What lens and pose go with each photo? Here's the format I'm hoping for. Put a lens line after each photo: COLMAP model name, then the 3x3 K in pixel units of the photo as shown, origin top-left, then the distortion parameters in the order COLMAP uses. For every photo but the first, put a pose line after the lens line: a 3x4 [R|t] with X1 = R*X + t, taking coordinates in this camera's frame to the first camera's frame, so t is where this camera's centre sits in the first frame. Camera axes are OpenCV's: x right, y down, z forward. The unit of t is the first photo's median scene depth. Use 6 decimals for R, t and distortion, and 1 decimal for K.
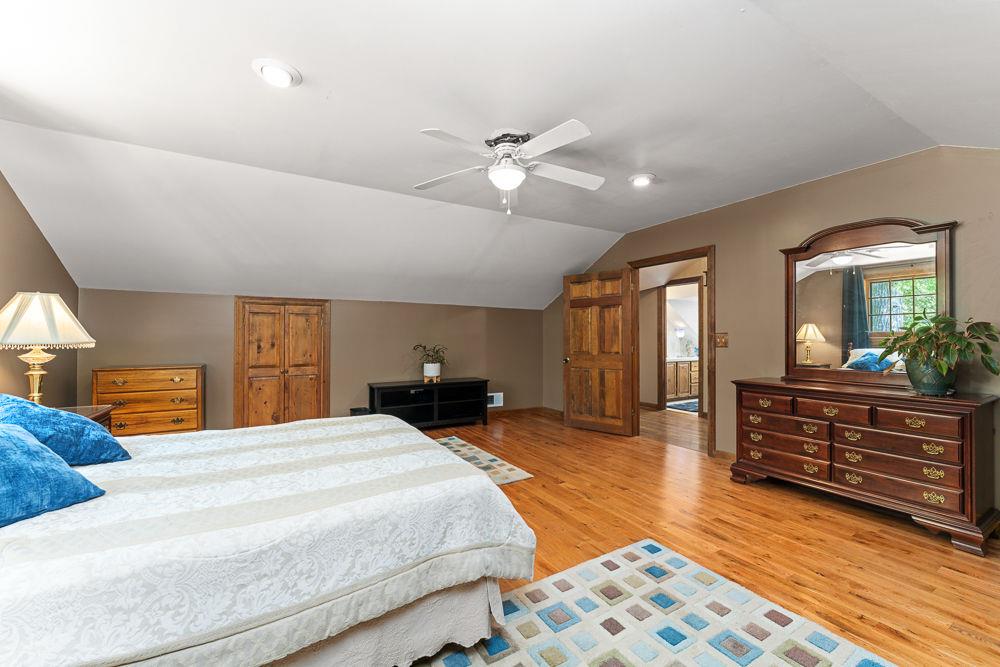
lens RADIAL K [[407.8, 0, 490.7], [0, 407.8, 338.2], [0, 0, 1]] dist [-0.005447, 0.000873]
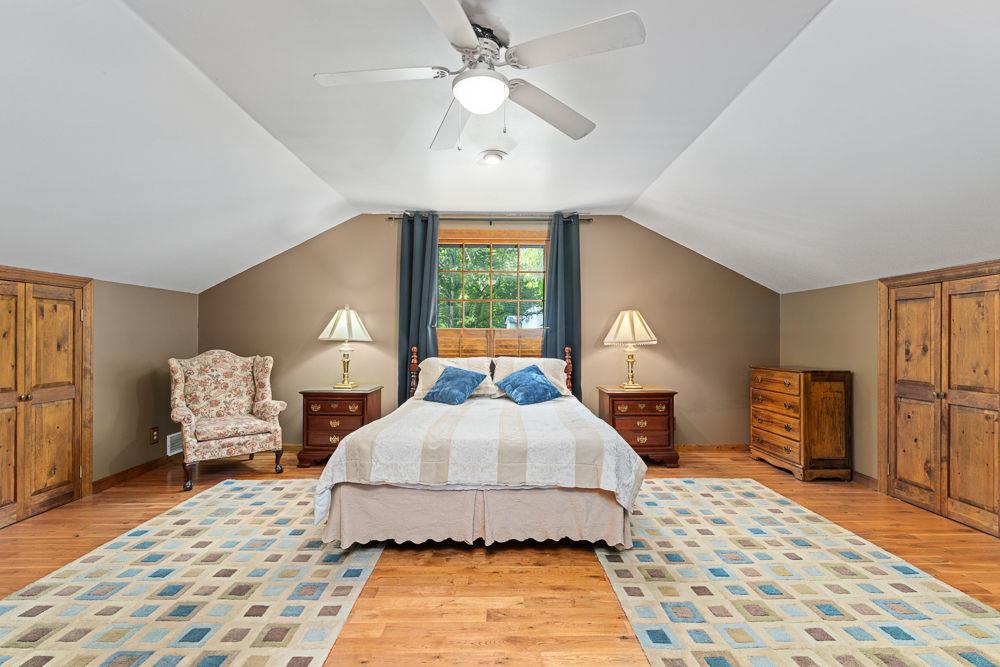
lens RADIAL K [[463.9, 0, 510.0], [0, 463.9, 334.7], [0, 0, 1]] dist [-0.000983, -0.001798]
pose [[-0.489019, -0.009934, -0.872216, 0.444967], [-0.002896, 0.999948, -0.009765, 0.003172], [0.872268, -0.002249, -0.489023, 0.931683]]
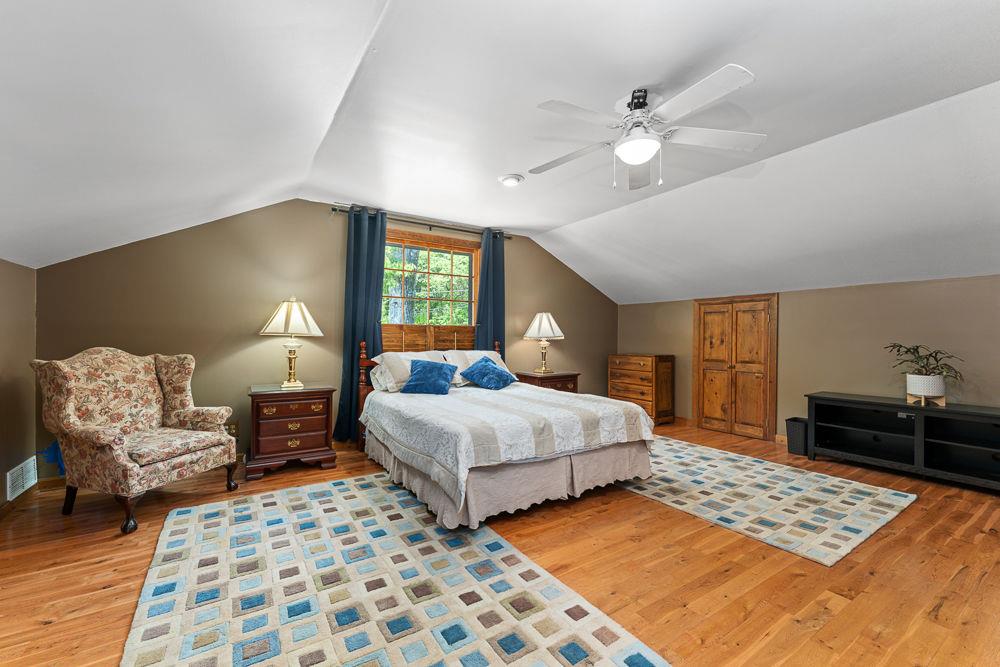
lens RADIAL K [[407.8, 0, 513.8], [0, 407.8, 335.4], [0, 0, 1]] dist [-0.005447, 0.000873]
pose [[0.057107, -0.003180, -0.998363, 0.597159], [-0.004904, 0.999982, -0.003466, 0.008484], [0.998356, 0.005094, 0.057090, 0.453880]]
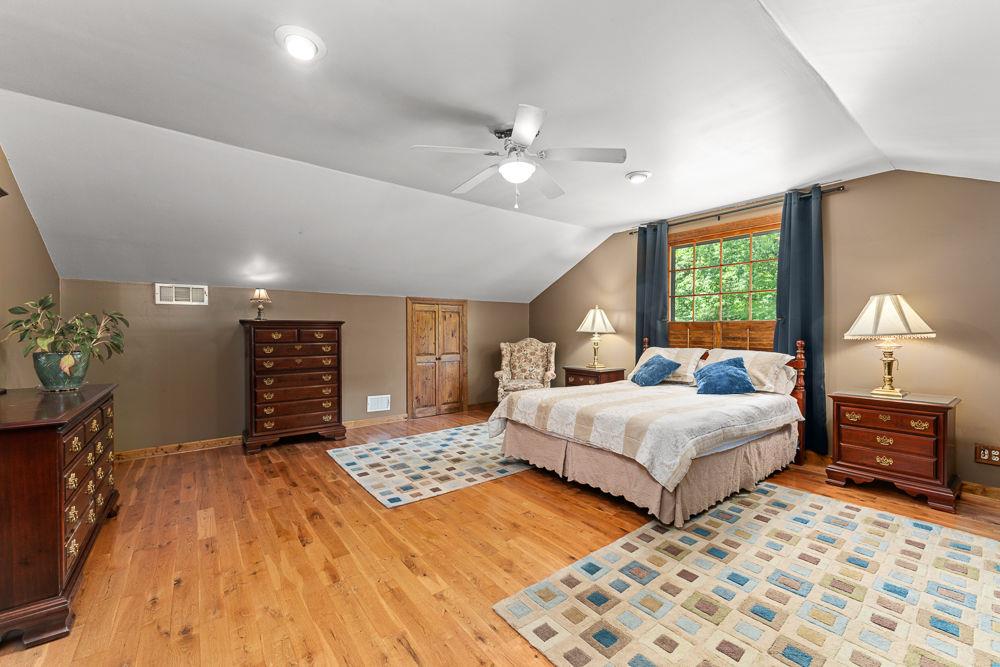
lens RADIAL K [[407.8, 0, 479.6], [0, 407.8, 338.2], [0, 0, 1]] dist [-0.005447, 0.000873]
pose [[-0.995367, 0.000482, -0.096149, 0.152455], [-0.001534, 0.999780, 0.020900, -0.000355], [0.096138, 0.020951, -0.995147, 1.326846]]
